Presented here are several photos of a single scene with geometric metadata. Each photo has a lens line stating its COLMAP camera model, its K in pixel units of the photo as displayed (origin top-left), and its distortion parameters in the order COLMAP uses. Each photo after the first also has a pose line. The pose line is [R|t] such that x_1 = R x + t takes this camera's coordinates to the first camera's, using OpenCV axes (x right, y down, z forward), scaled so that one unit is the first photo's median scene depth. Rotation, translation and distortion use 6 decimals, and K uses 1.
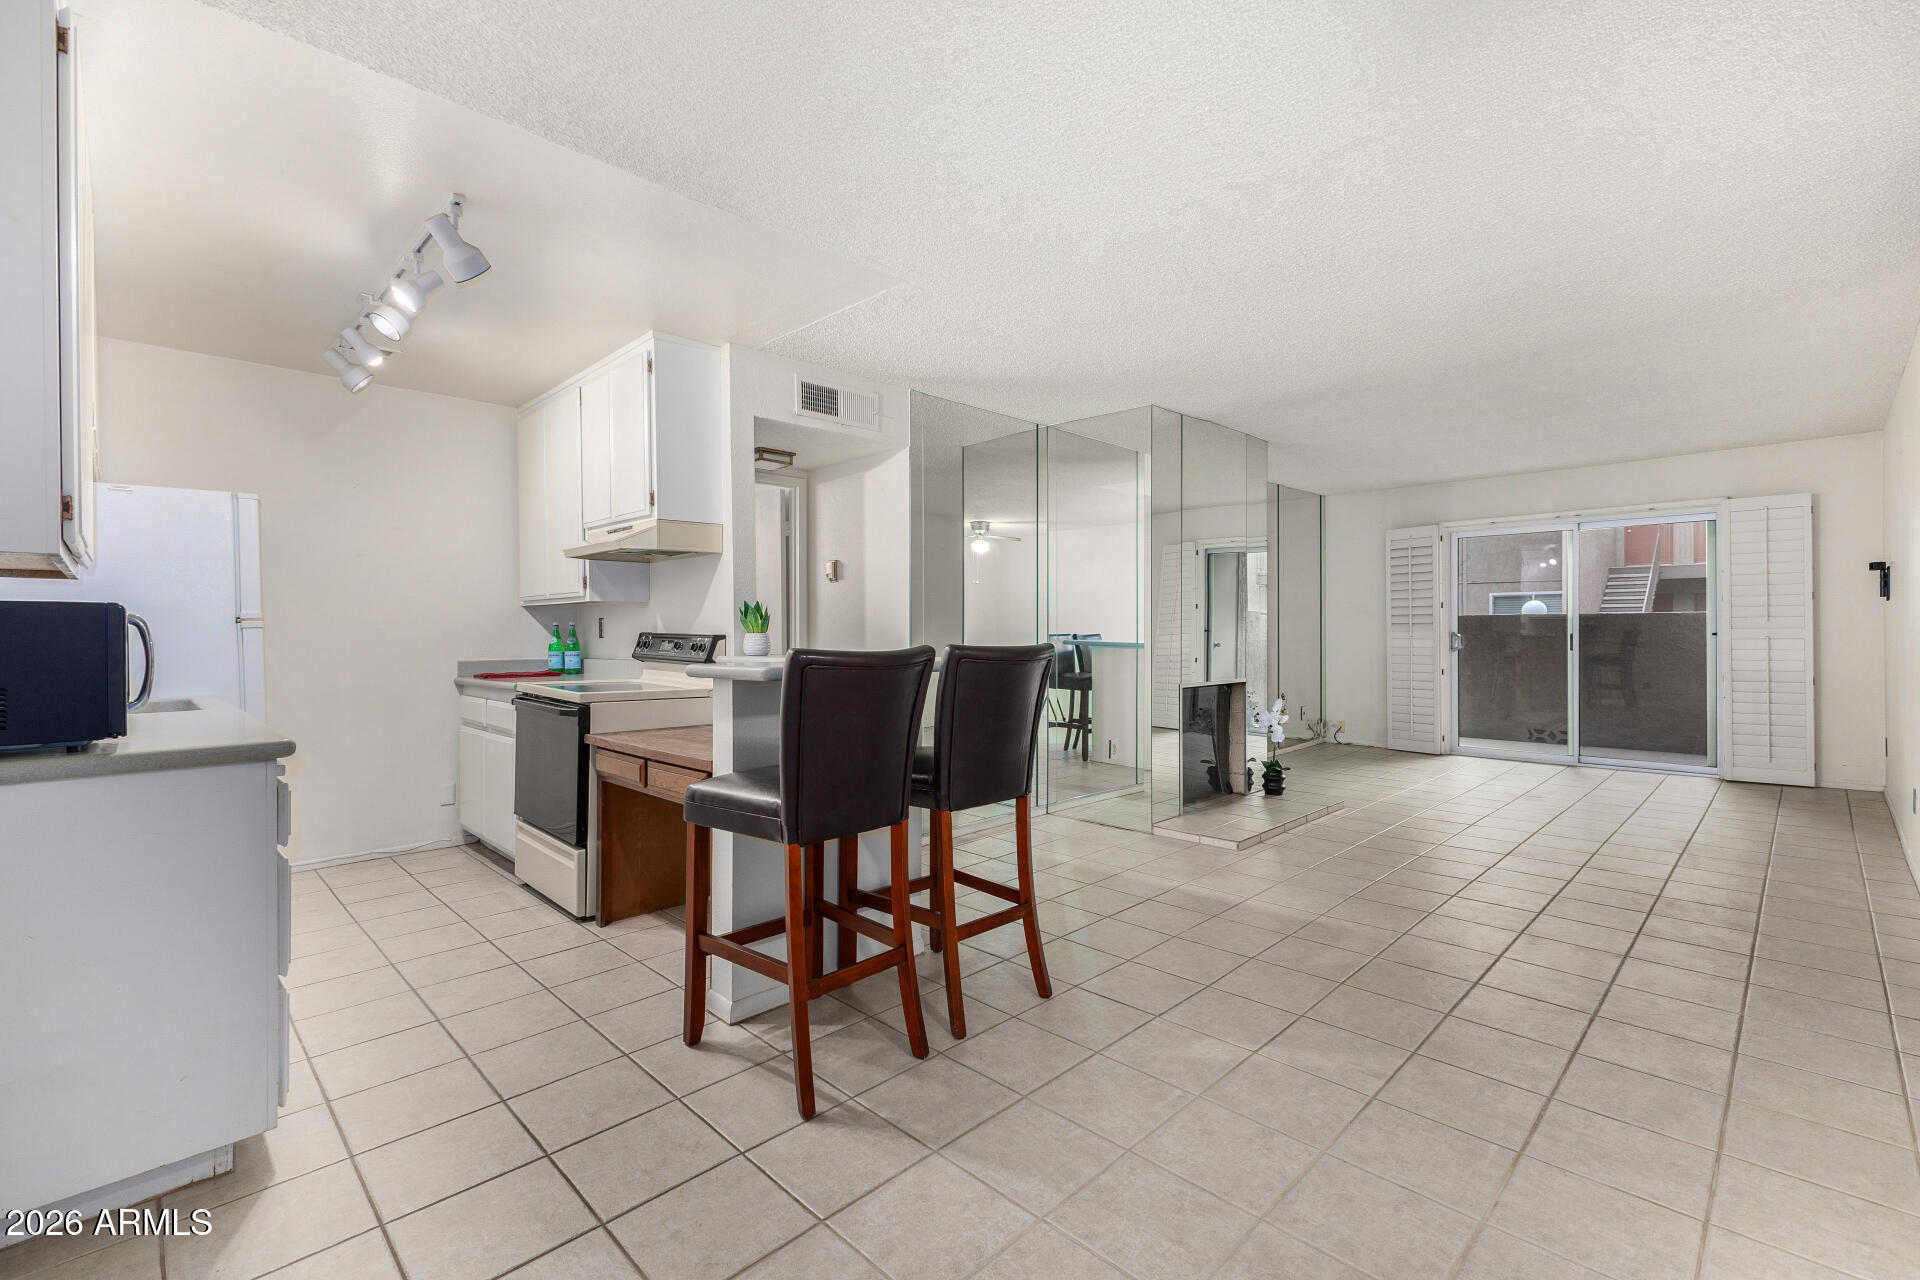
lens RADIAL K [[838.0, 0, 950.3], [0, 838.0, 624.4], [0, 0, 1]] dist [0.012580, -0.000447]
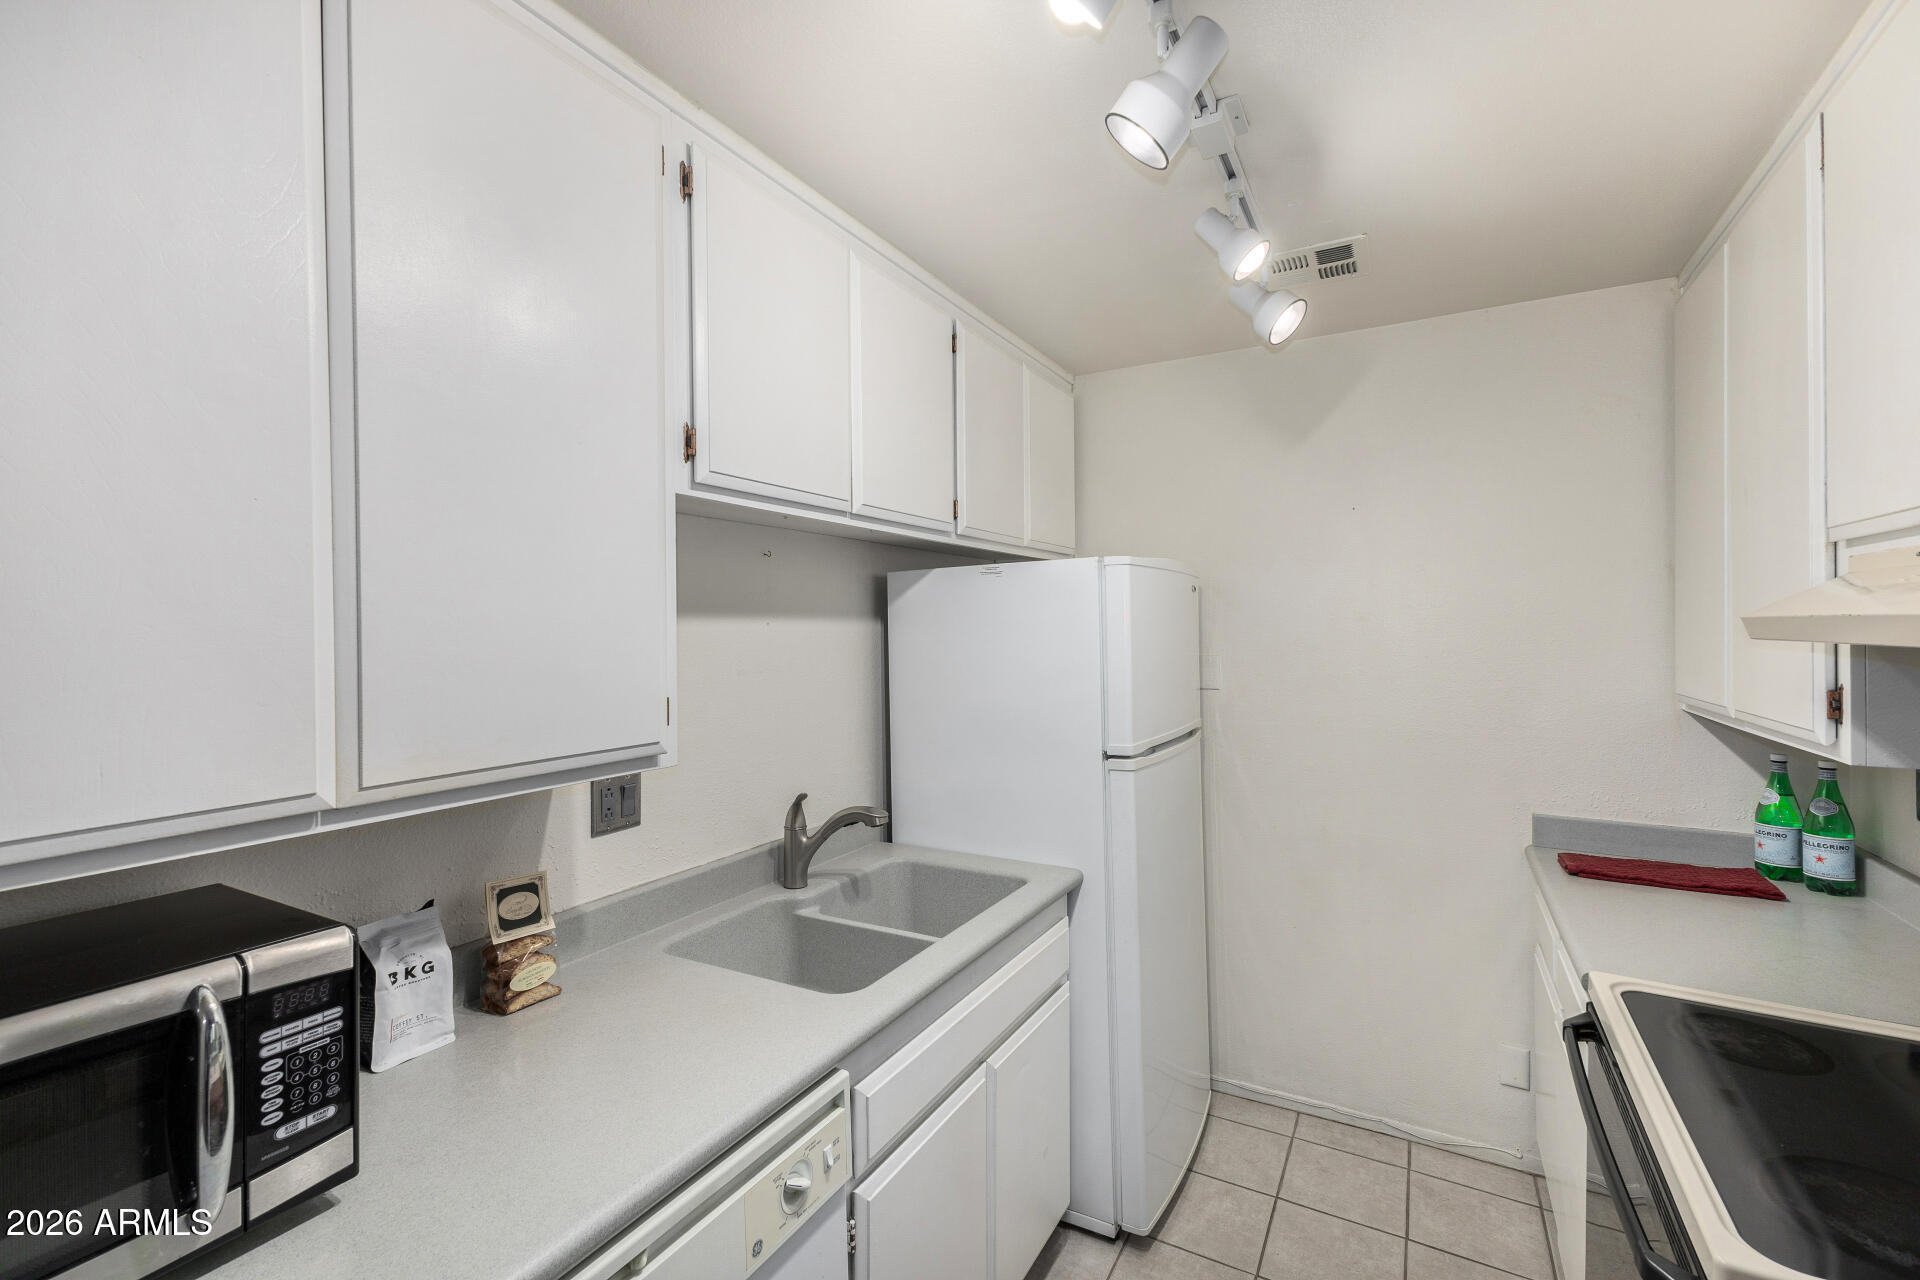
lens RADIAL K [[840.6, 0, 960.0], [0, 840.6, 640.0], [0, 0, 1]] dist [0.016233, -0.000805]
pose [[0.292857, 0.011923, -0.956082, -0.220733], [0.011893, 0.999799, 0.016111, -0.088202], [0.956082, -0.016089, 0.292656, 0.589512]]
